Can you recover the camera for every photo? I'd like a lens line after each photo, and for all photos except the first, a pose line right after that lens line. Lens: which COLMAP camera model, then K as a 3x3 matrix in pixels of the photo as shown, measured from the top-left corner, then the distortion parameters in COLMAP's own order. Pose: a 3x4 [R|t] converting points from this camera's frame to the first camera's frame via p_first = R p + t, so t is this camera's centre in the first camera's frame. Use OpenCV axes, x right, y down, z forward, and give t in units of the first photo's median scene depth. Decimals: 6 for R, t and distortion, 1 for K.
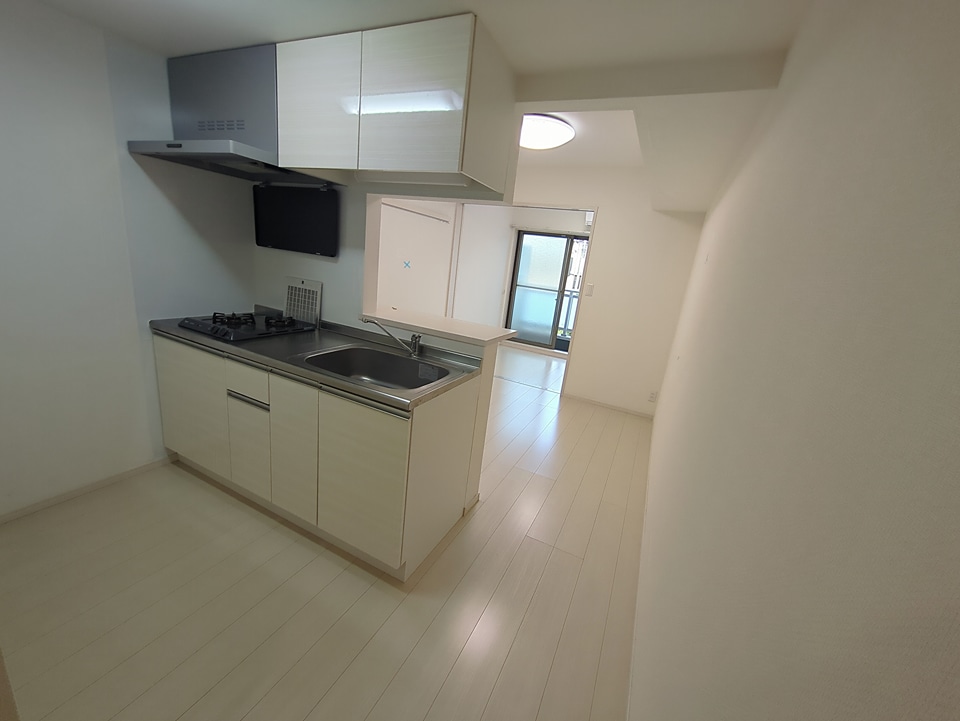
lens RADIAL K [[379.9, 0, 482.9], [0, 379.9, 361.1], [0, 0, 1]] dist [0.000539, 0.000801]
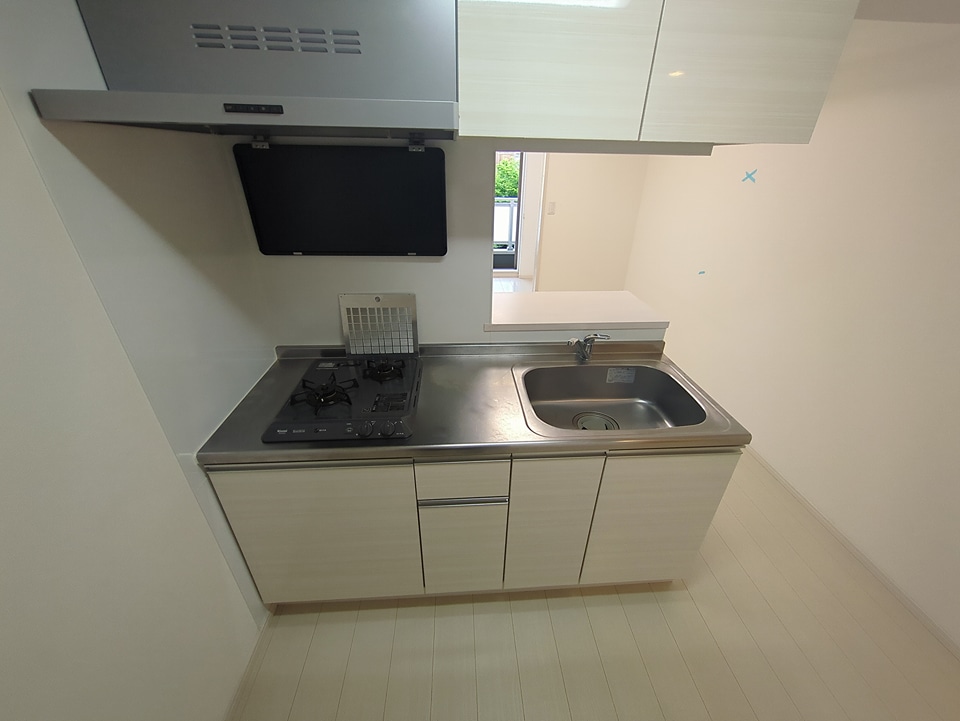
lens RADIAL K [[379.9, 0, 482.9], [0, 379.9, 361.1], [0, 0, 1]] dist [0.000539, 0.000801]
pose [[0.865608, -0.322401, 0.383120, -0.644174], [0.211535, 0.928957, 0.303796, -0.287377], [-0.453846, -0.181925, 0.872311, 0.347005]]
